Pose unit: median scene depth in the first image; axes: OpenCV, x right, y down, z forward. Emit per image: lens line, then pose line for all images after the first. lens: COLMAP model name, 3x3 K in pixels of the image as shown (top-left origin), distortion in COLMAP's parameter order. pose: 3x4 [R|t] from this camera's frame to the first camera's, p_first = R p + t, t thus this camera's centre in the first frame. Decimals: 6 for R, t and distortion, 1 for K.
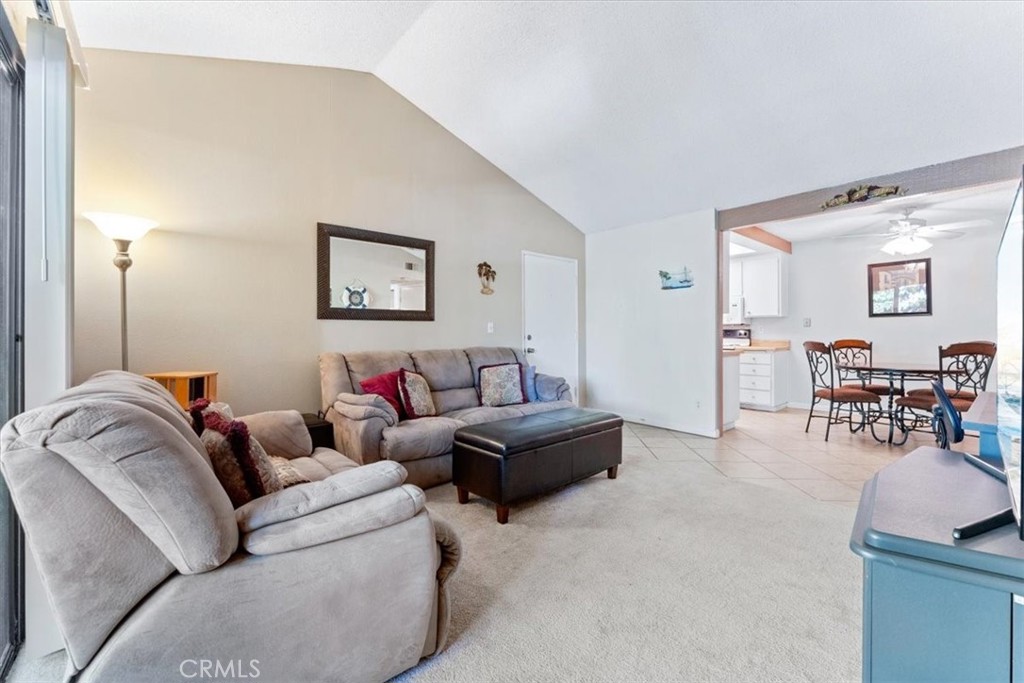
lens RADIAL K [[414.6, 0, 513.4], [0, 414.6, 333.1], [0, 0, 1]] dist [0.000100, 0.000122]
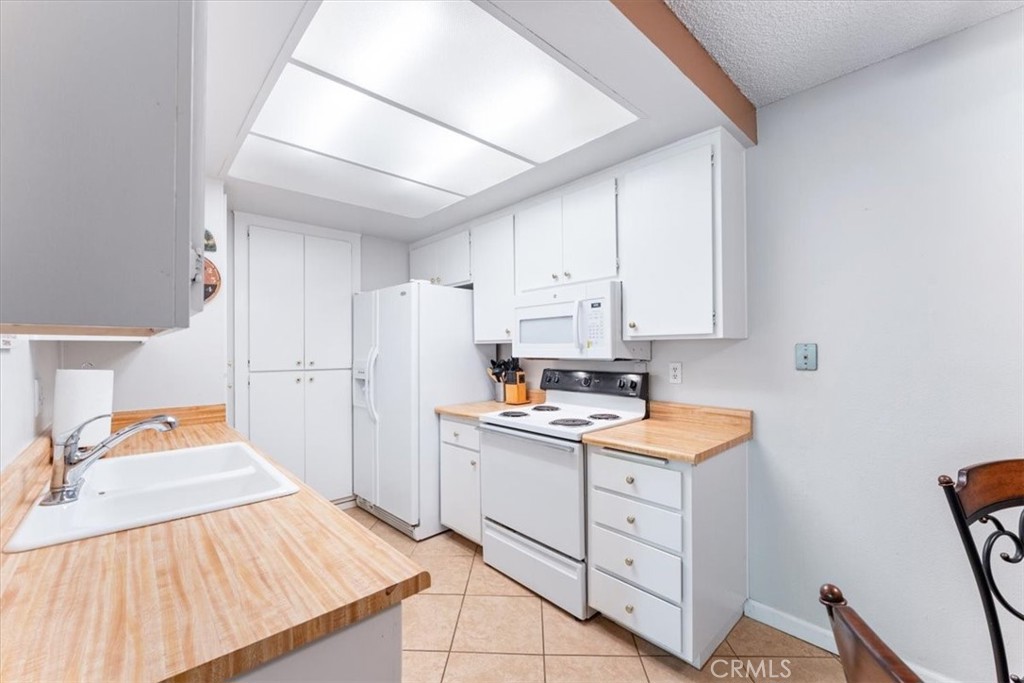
lens RADIAL K [[412.3, 0, 506.9], [0, 412.3, 347.7], [0, 0, 1]] dist [-0.002067, -0.000023]
pose [[0.999927, -0.004739, 0.011098, 0.545494], [0.004806, 0.999970, -0.006062, -0.036079], [-0.011069, 0.006115, 0.999920, 0.788643]]
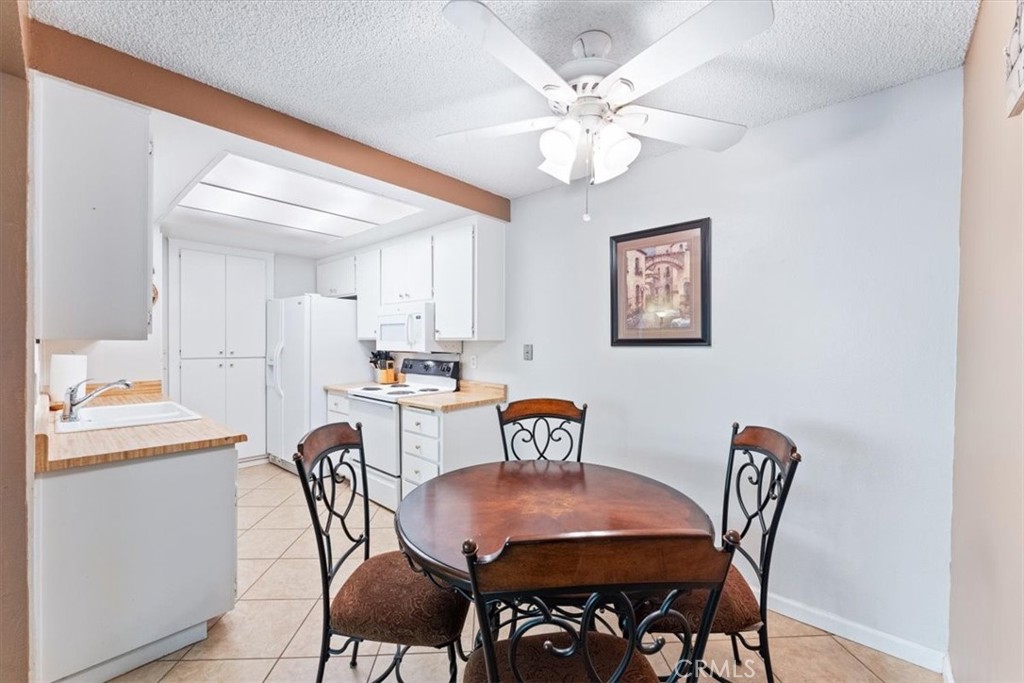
lens RADIAL K [[412.3, 0, 506.9], [0, 412.3, 347.7], [0, 0, 1]] dist [-0.002067, -0.000023]
pose [[0.994127, 0.007794, 0.107939, 0.705583], [-0.009169, 0.999883, 0.012248, -0.042588], [-0.107831, -0.013166, 0.994082, 0.551457]]
